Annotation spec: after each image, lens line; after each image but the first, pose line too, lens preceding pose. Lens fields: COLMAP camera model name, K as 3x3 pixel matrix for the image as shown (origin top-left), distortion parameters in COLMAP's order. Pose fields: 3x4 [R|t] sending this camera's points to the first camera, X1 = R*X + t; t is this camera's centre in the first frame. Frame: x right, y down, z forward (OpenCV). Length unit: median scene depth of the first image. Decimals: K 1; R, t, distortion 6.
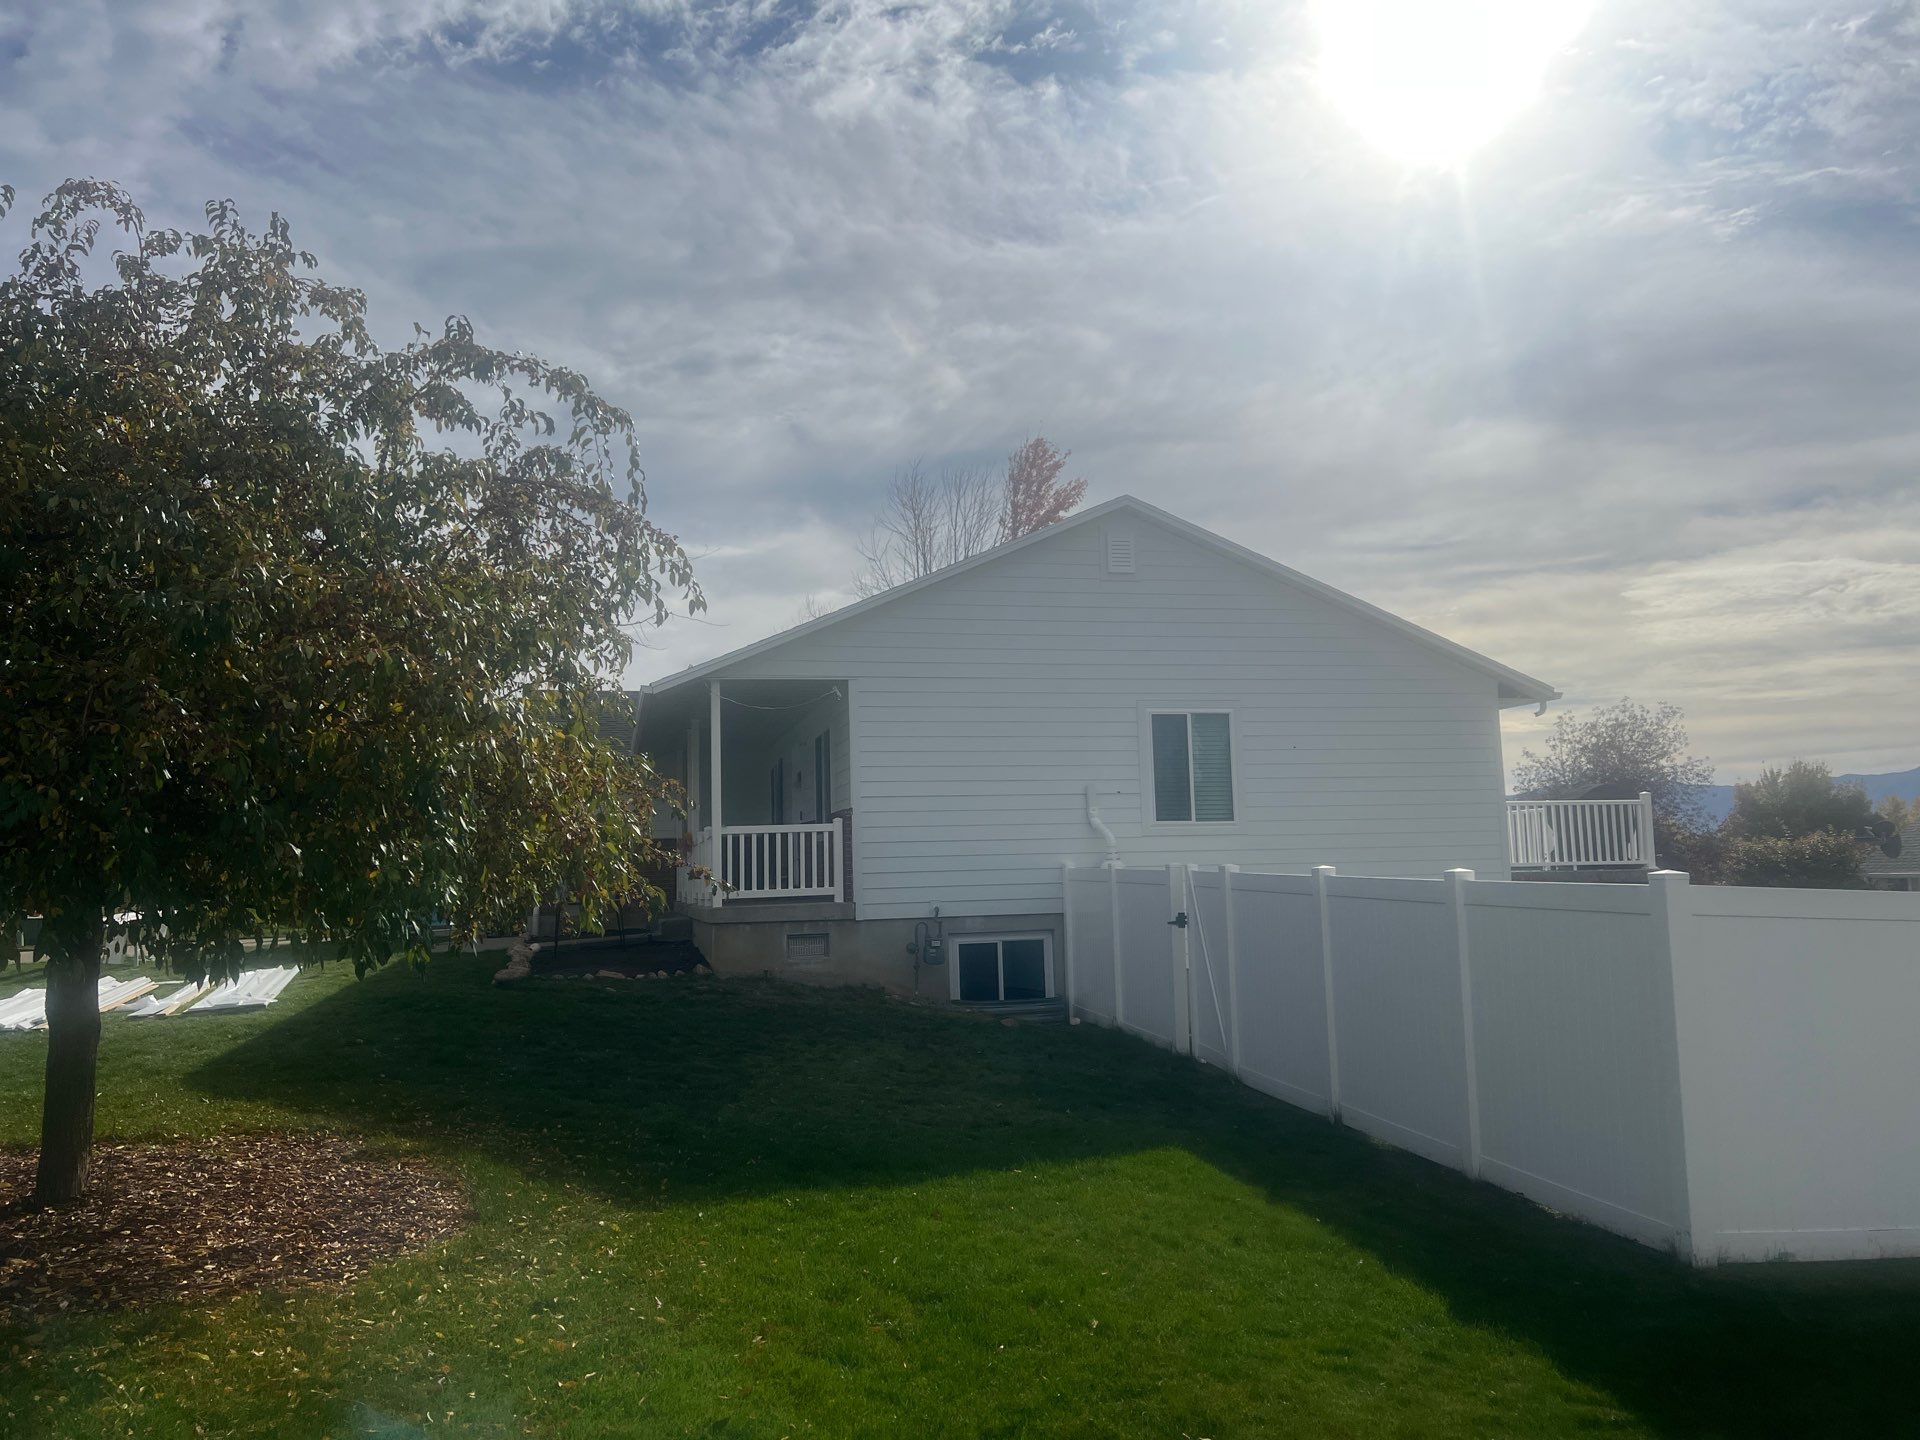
lens RADIAL K [[1487.4, 0, 1037.5], [0, 1487.4, 730.0], [0, 0, 1]] dist [0.077557, -0.097693]
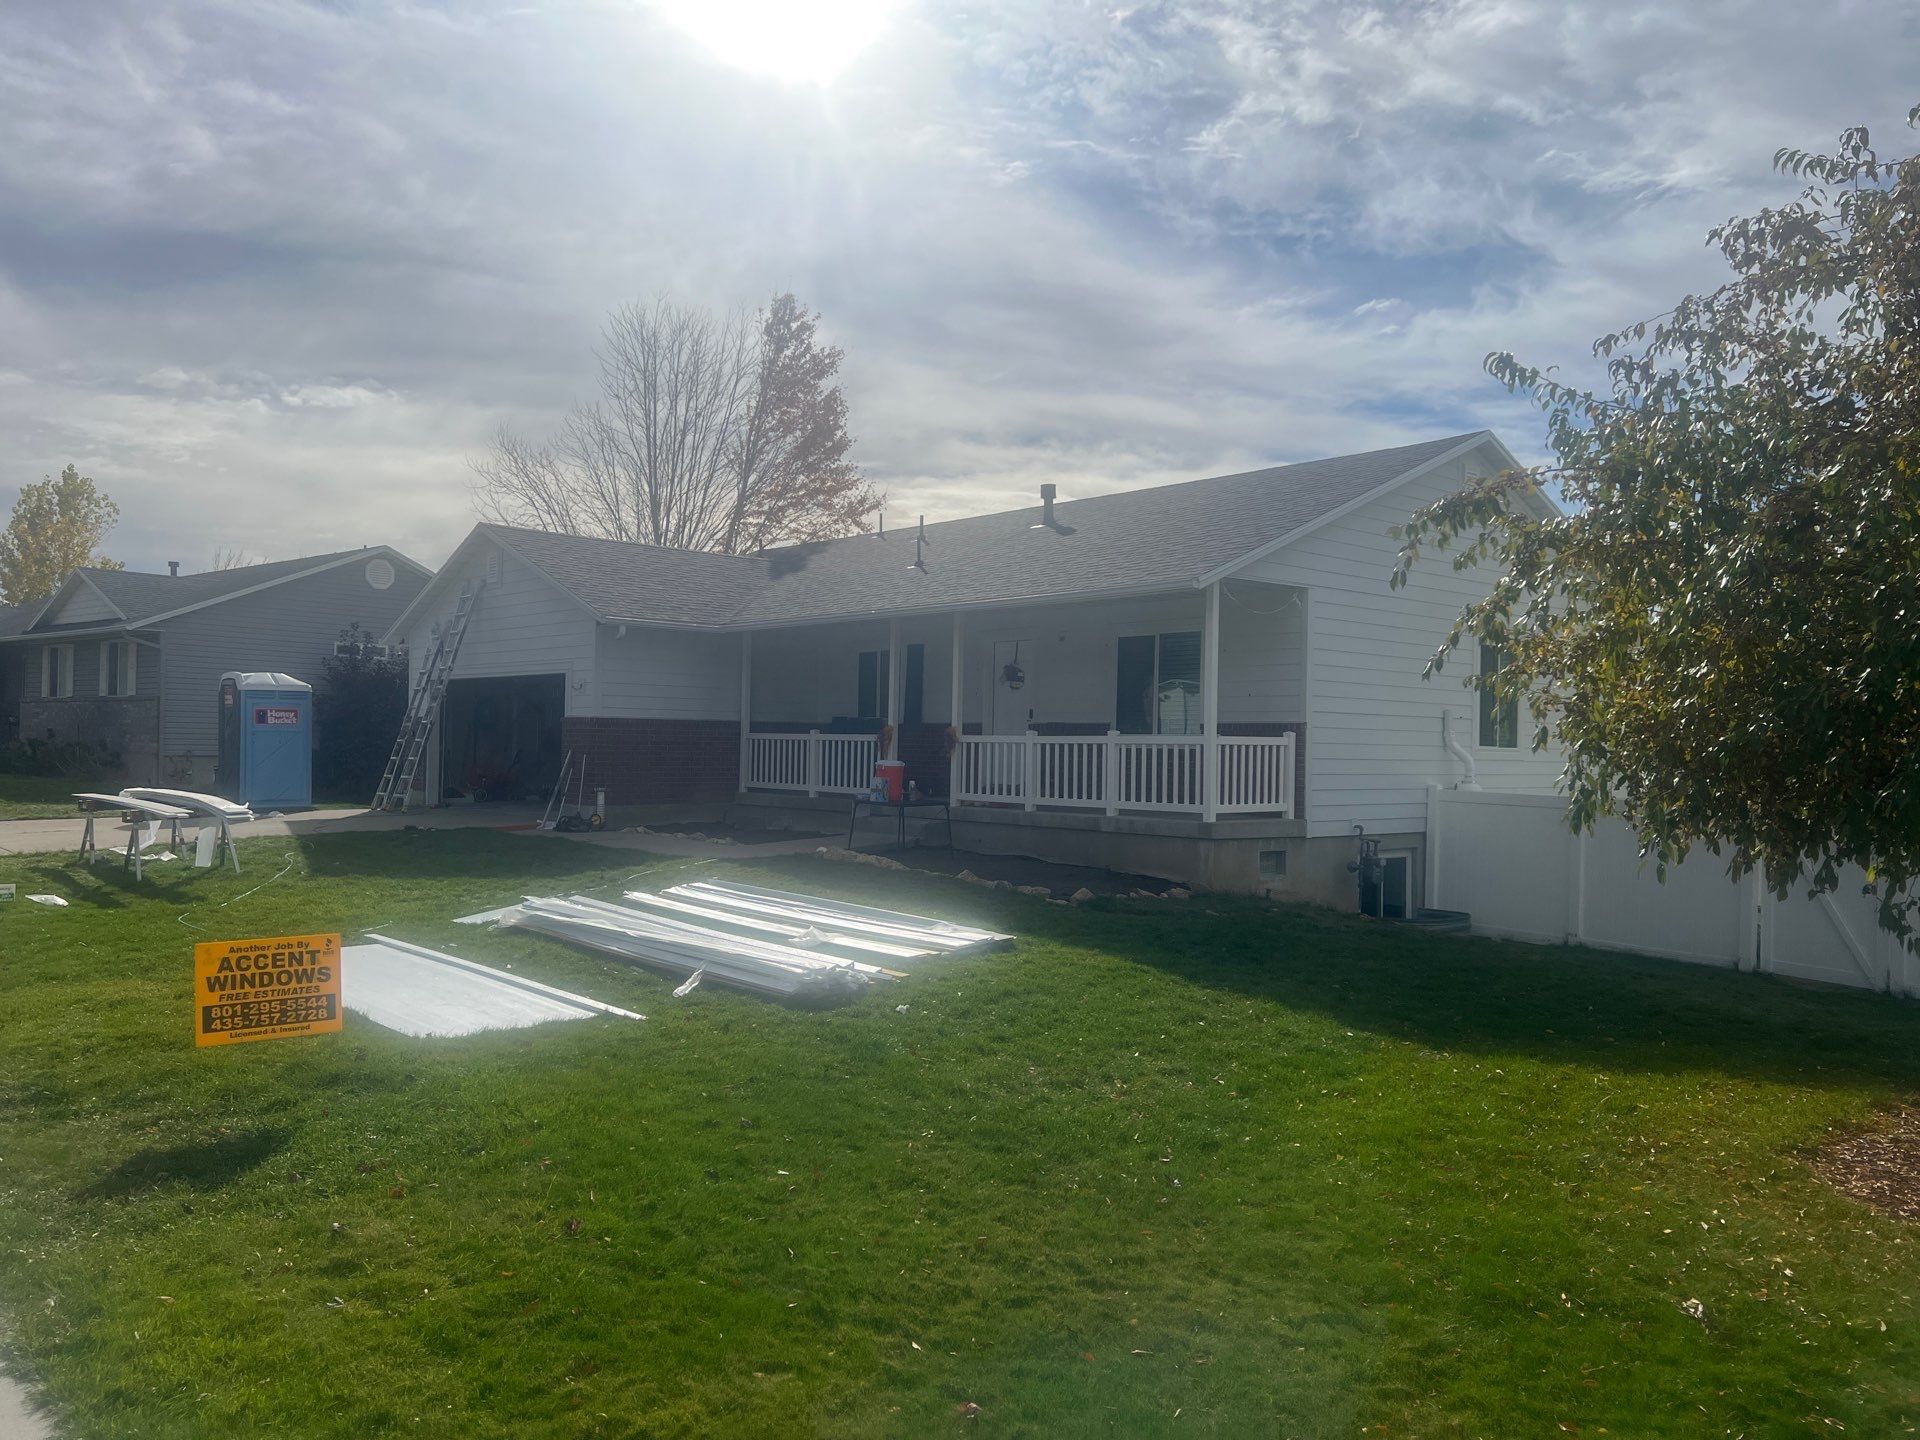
lens RADIAL K [[1468.9, 0, 1050.7], [0, 1468.9, 729.6], [0, 0, 1]] dist [0.089196, -0.072371]
pose [[0.879742, 0.050642, 0.472746, -0.247654], [-0.088504, 0.994375, 0.058178, 0.005323], [-0.467140, -0.093021, 0.879276, 0.079657]]
